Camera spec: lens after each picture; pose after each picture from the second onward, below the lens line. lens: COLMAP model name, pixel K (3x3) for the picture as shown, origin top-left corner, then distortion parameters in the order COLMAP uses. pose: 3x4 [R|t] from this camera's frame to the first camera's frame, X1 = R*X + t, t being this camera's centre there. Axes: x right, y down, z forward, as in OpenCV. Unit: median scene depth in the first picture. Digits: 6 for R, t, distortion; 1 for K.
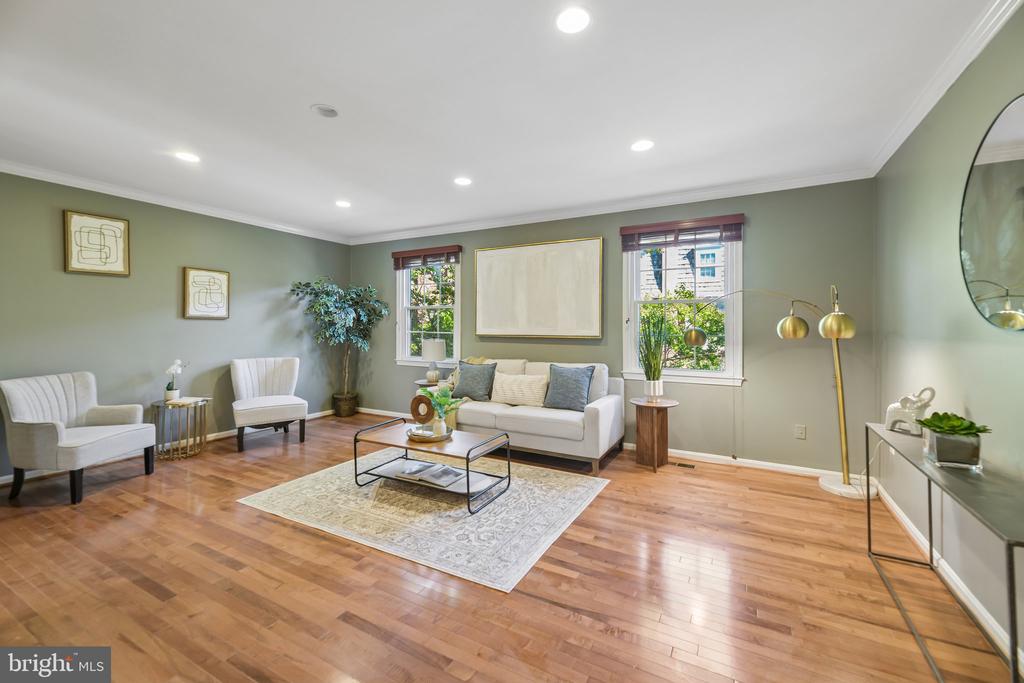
lens RADIAL K [[414.7, 0, 519.4], [0, 414.7, 338.1], [0, 0, 1]] dist [0.011332, -0.001074]
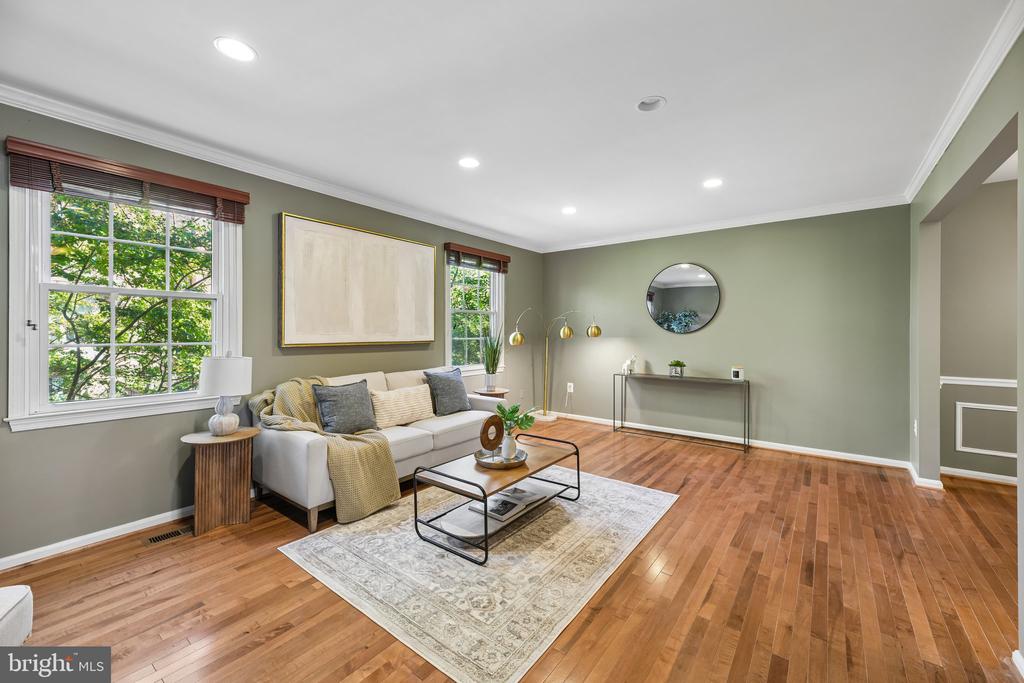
lens RADIAL K [[414.7, 0, 513.1], [0, 414.7, 331.8], [0, 0, 1]] dist [0.011332, -0.001074]
pose [[0.153631, -0.002486, 0.988125, -0.892598], [0.024975, 0.999687, -0.001368, -0.022188], [-0.987813, 0.024888, 0.153645, 0.707298]]
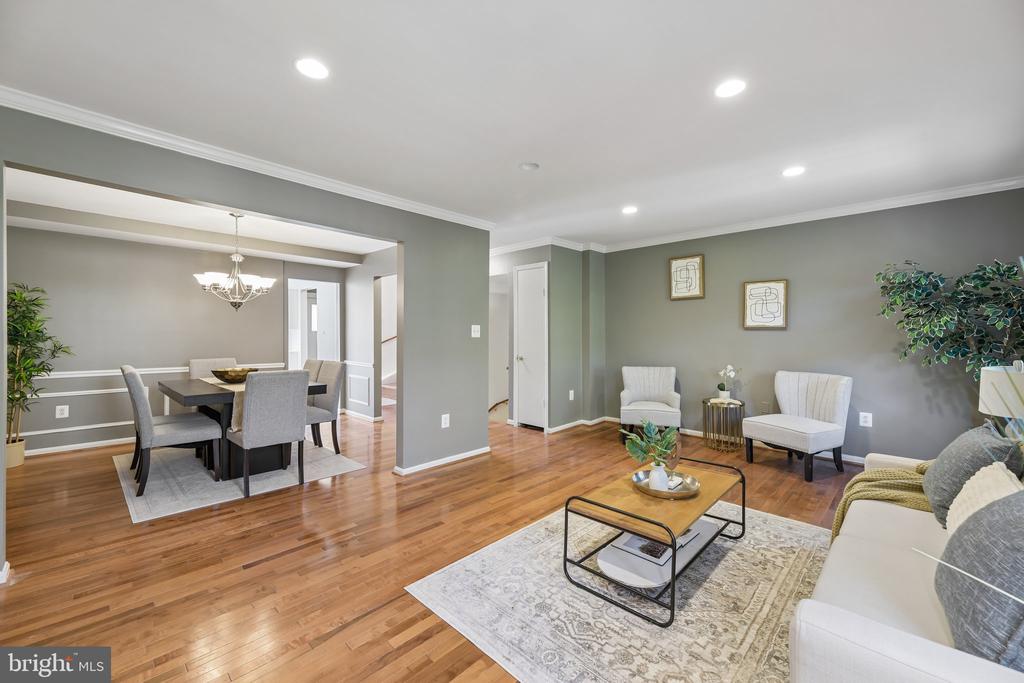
lens RADIAL K [[414.7, 0, 515.8], [0, 414.7, 335.1], [0, 0, 1]] dist [0.011332, -0.001074]
pose [[-0.262533, 0.001818, -0.964921, 0.471875], [-0.027823, 0.999568, 0.009453, -0.026461], [0.964522, 0.029329, -0.262369, 0.784042]]
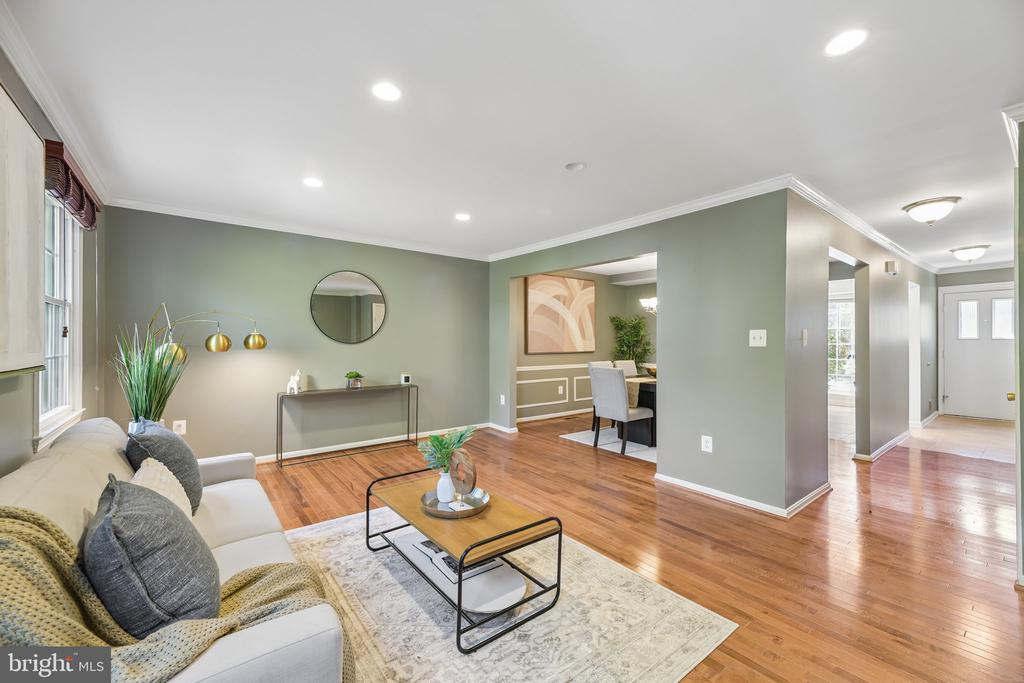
lens RADIAL K [[414.7, 0, 514.4], [0, 414.7, 341.2], [0, 0, 1]] dist [0.011332, -0.001074]
pose [[-0.917483, -0.004044, 0.397754, -0.486775], [0.007043, 0.999626, 0.026410, -0.042216], [-0.397712, 0.027032, -0.917112, 1.333849]]
